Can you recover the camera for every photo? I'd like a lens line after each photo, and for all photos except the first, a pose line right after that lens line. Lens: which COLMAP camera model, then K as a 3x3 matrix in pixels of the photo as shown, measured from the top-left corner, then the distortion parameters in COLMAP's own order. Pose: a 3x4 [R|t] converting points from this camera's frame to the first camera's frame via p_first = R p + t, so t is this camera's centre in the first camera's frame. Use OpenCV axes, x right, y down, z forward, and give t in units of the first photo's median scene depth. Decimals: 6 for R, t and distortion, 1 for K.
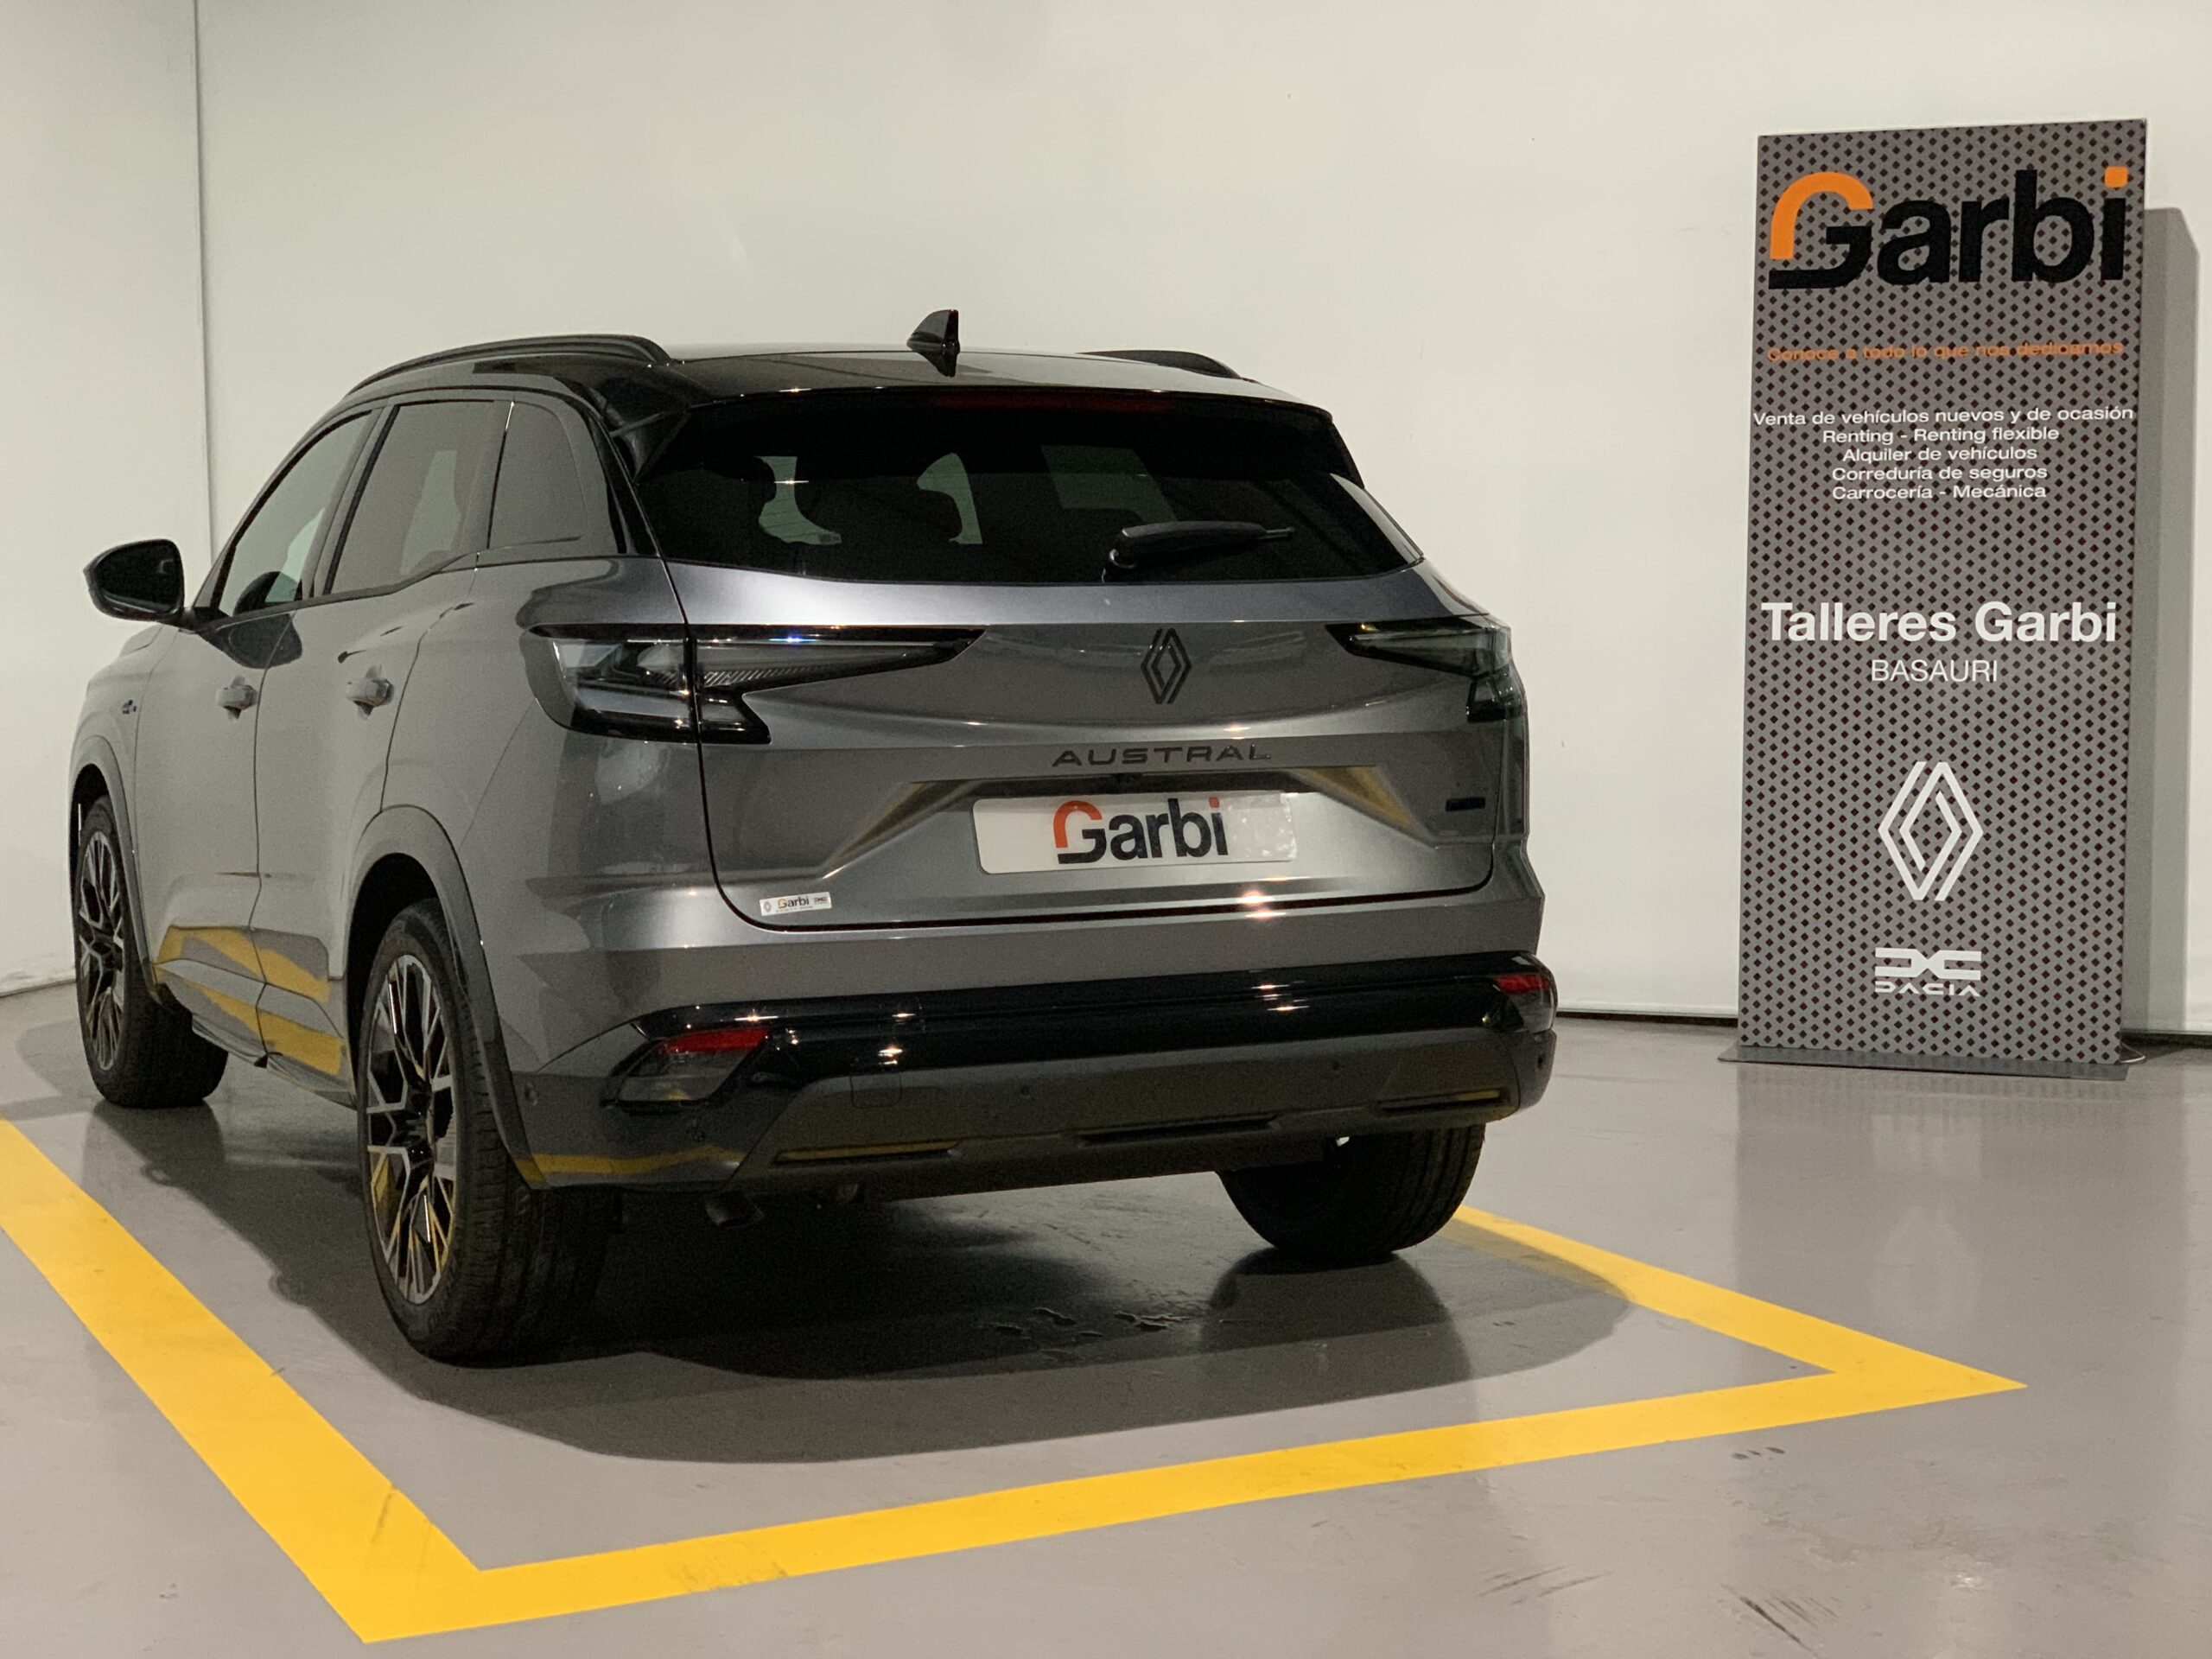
lens RADIAL K [[3352.3, 0, 1108.6], [0, 3352.3, 822.4], [0, 0, 1]] dist [0.109723, 0.000000]
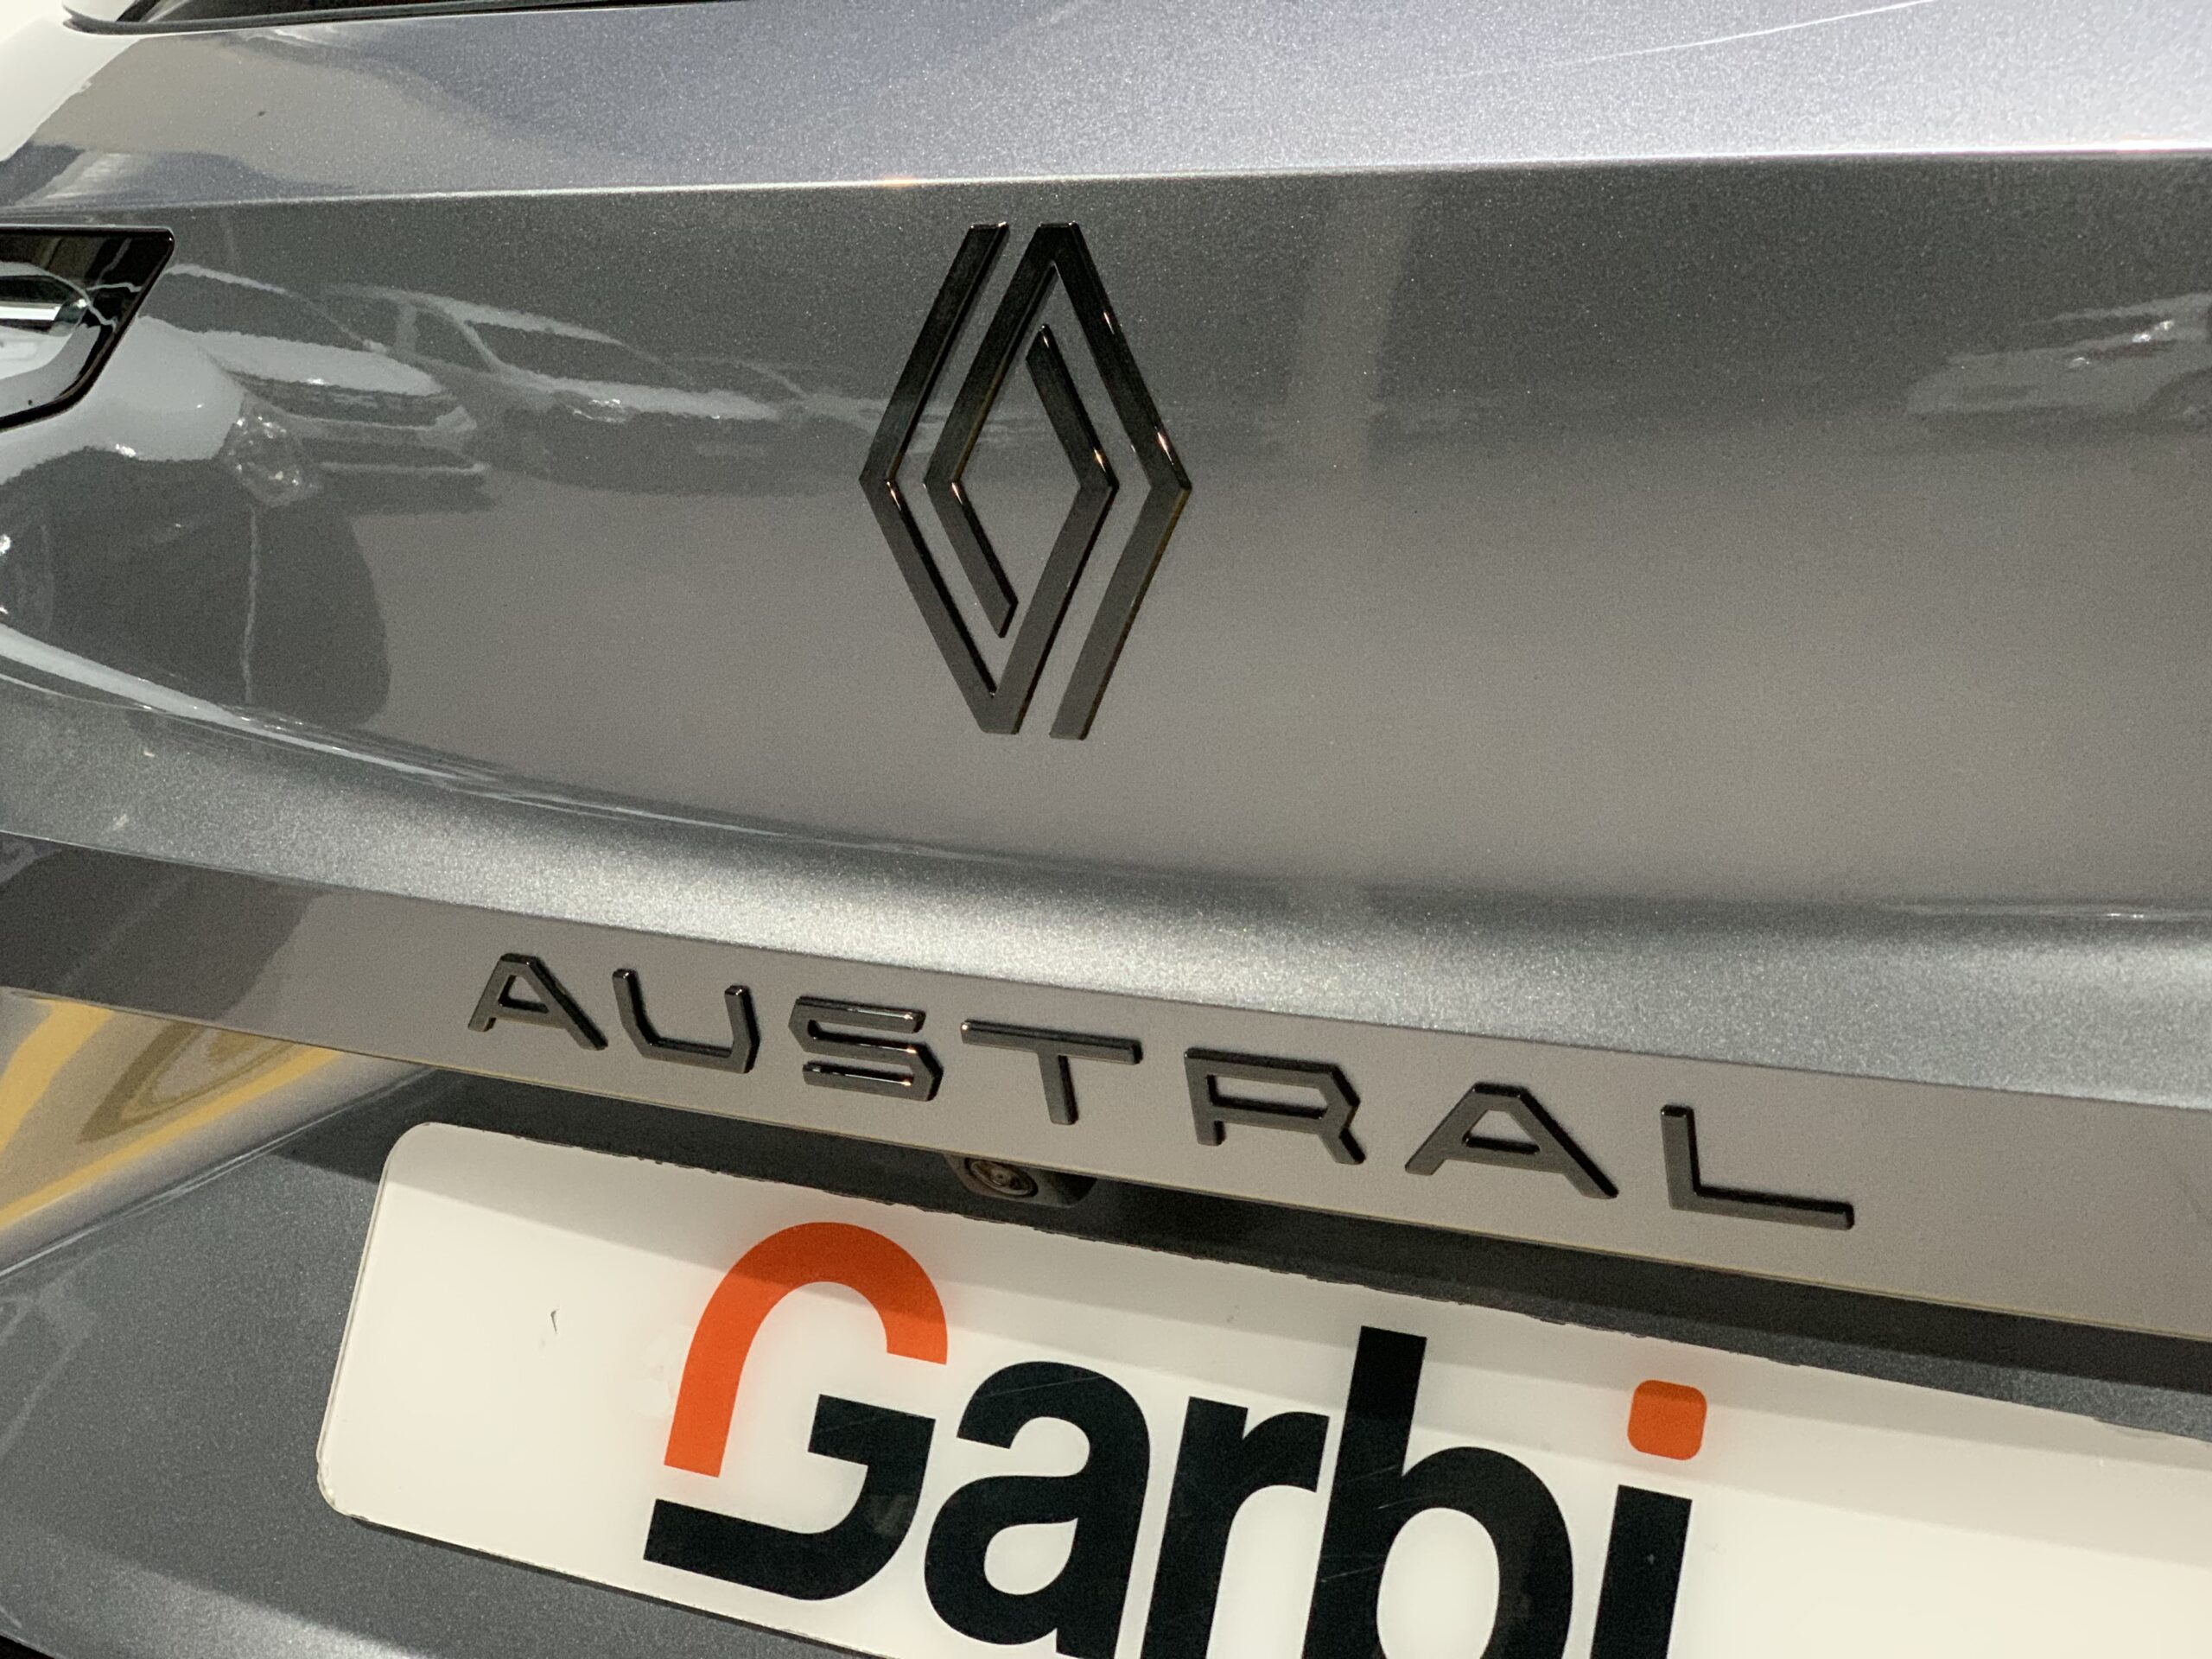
lens RADIAL K [[3352.3, 0, 1117.2], [0, 3352.3, 848.9], [0, 0, 1]] dist [0.109723, 0.000000]
pose [[0.522775, 0.136317, -0.841501, 0.143937], [-0.070411, 0.990664, 0.116738, -0.047609], [0.849558, -0.001776, 0.527492, 0.913828]]
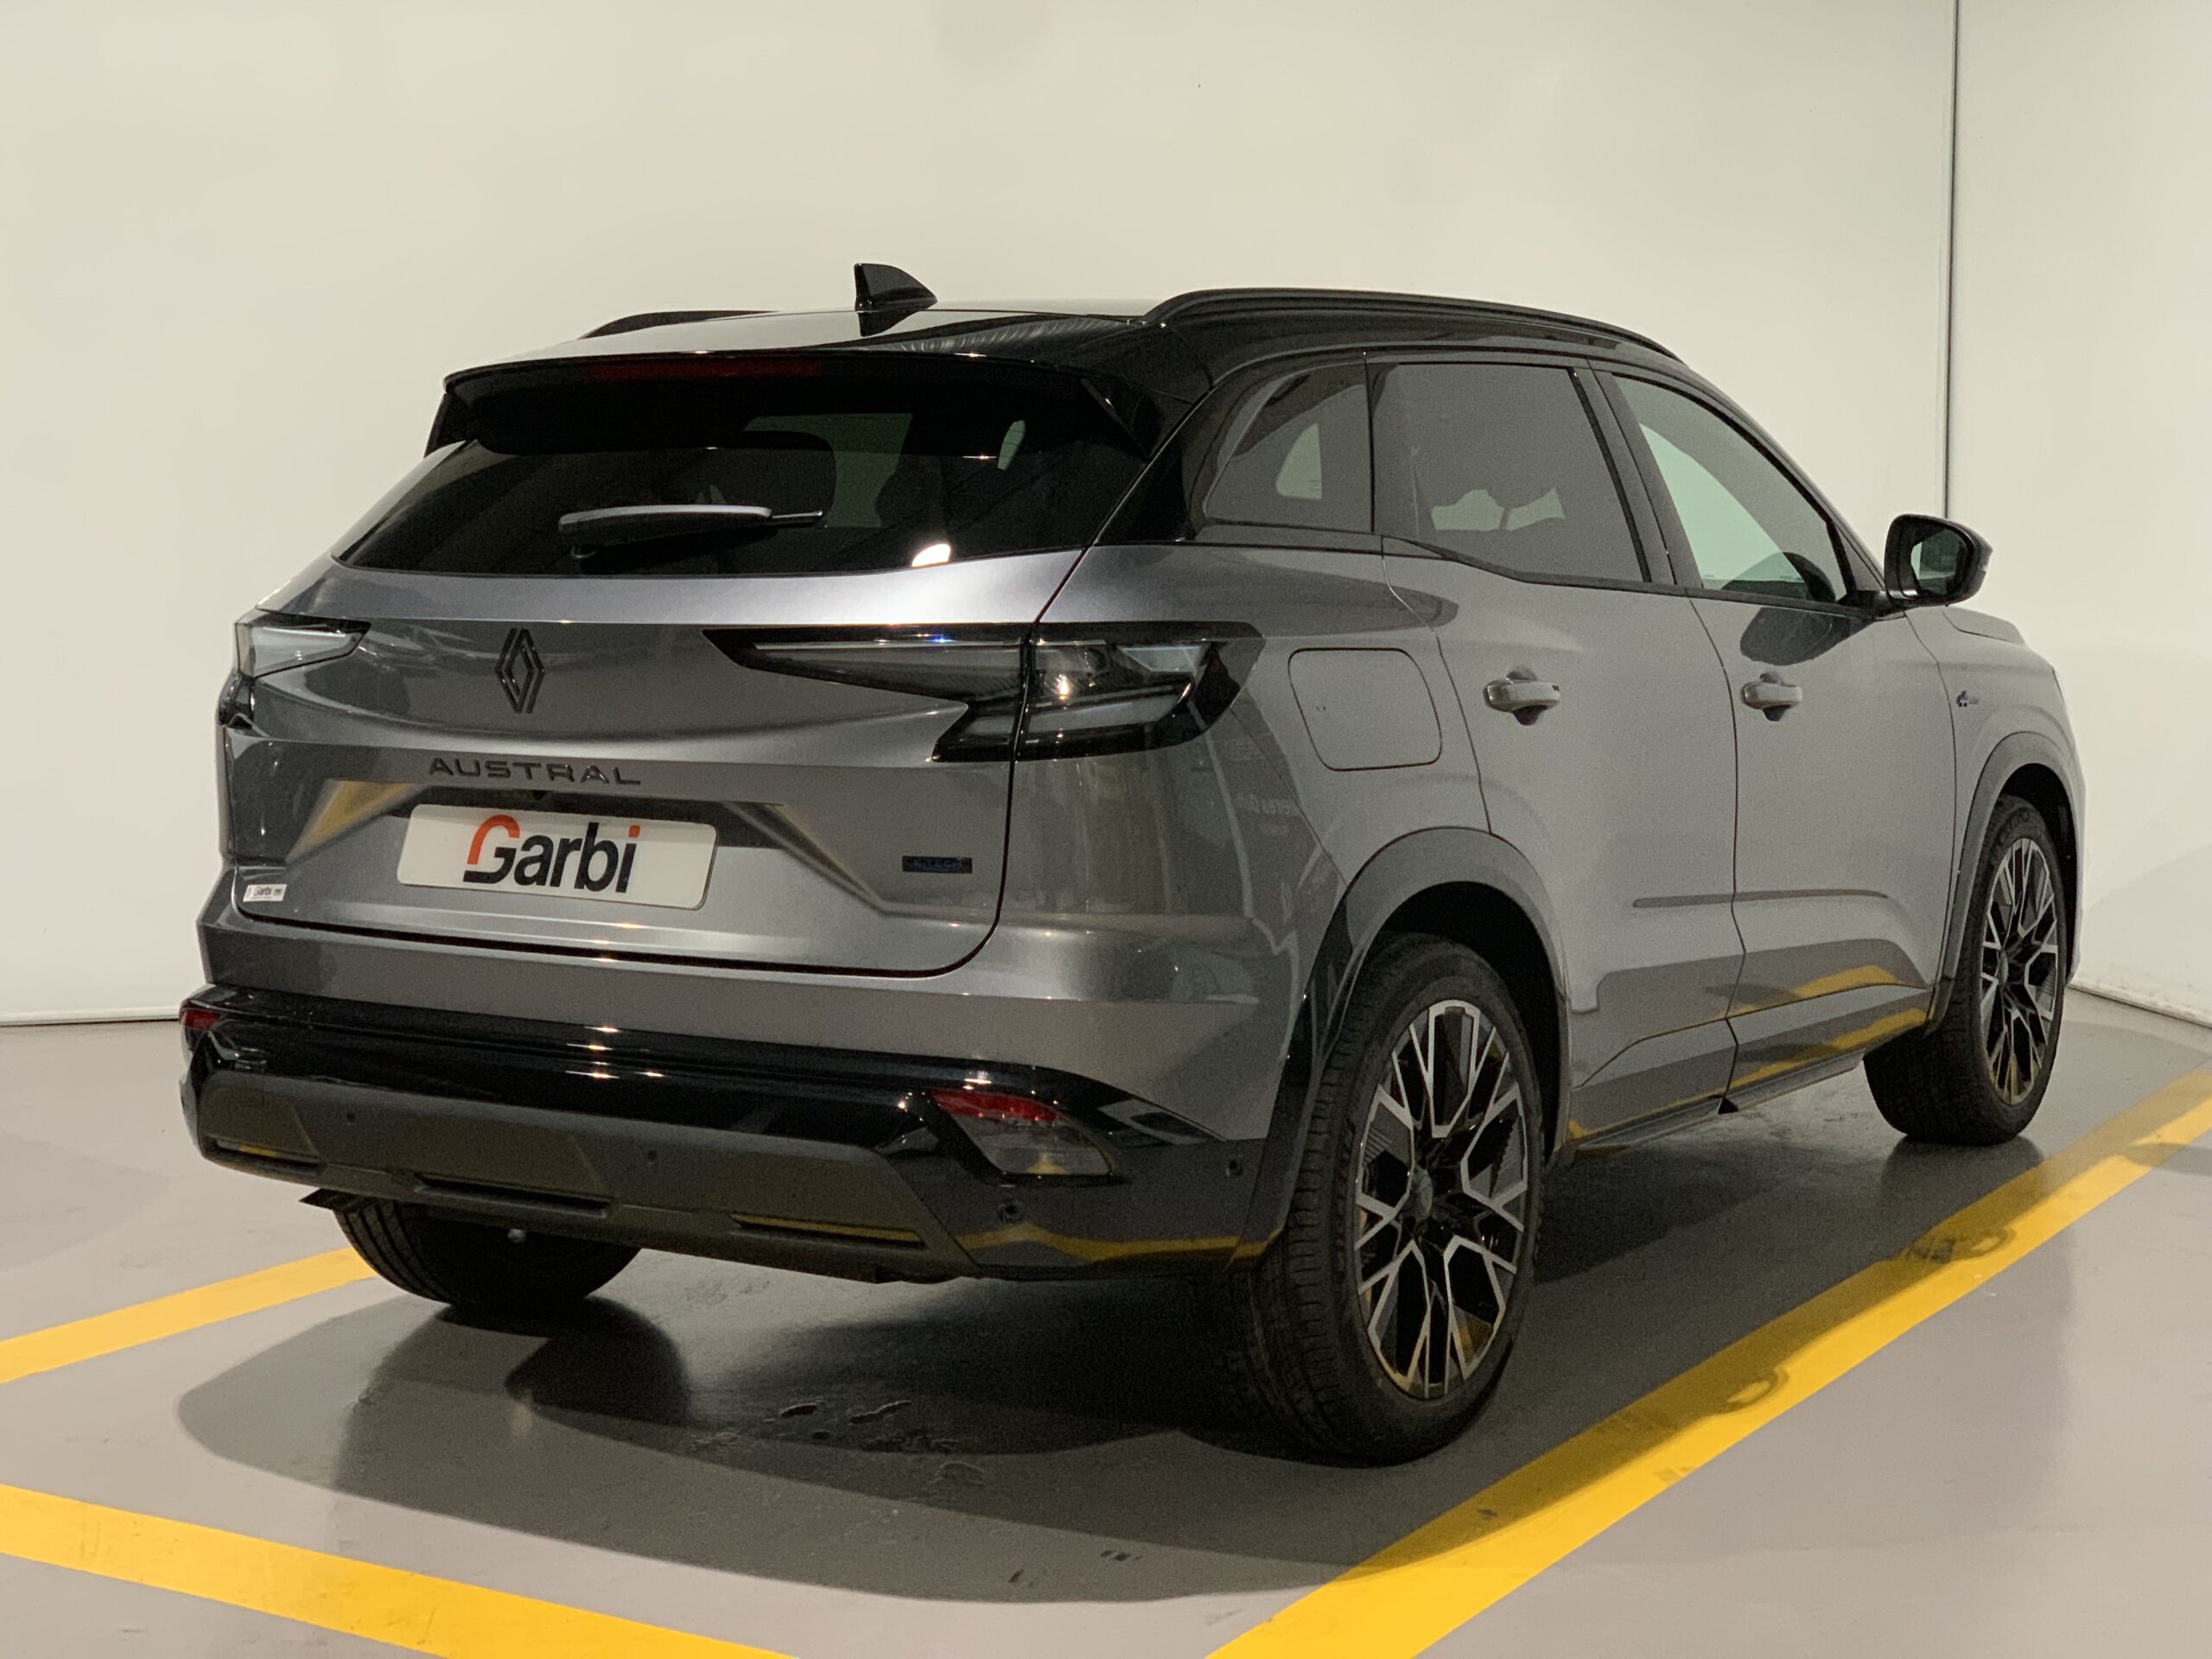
lens RADIAL K [[3352.3, 0, 1093.4], [0, 3352.3, 835.3], [0, 0, 1]] dist [0.109723, 0.000000]
pose [[0.511497, 0.082682, -0.855298, 0.847344], [-0.067796, 0.996140, 0.055753, -0.062271], [0.856607, 0.029468, 0.515128, 0.664671]]
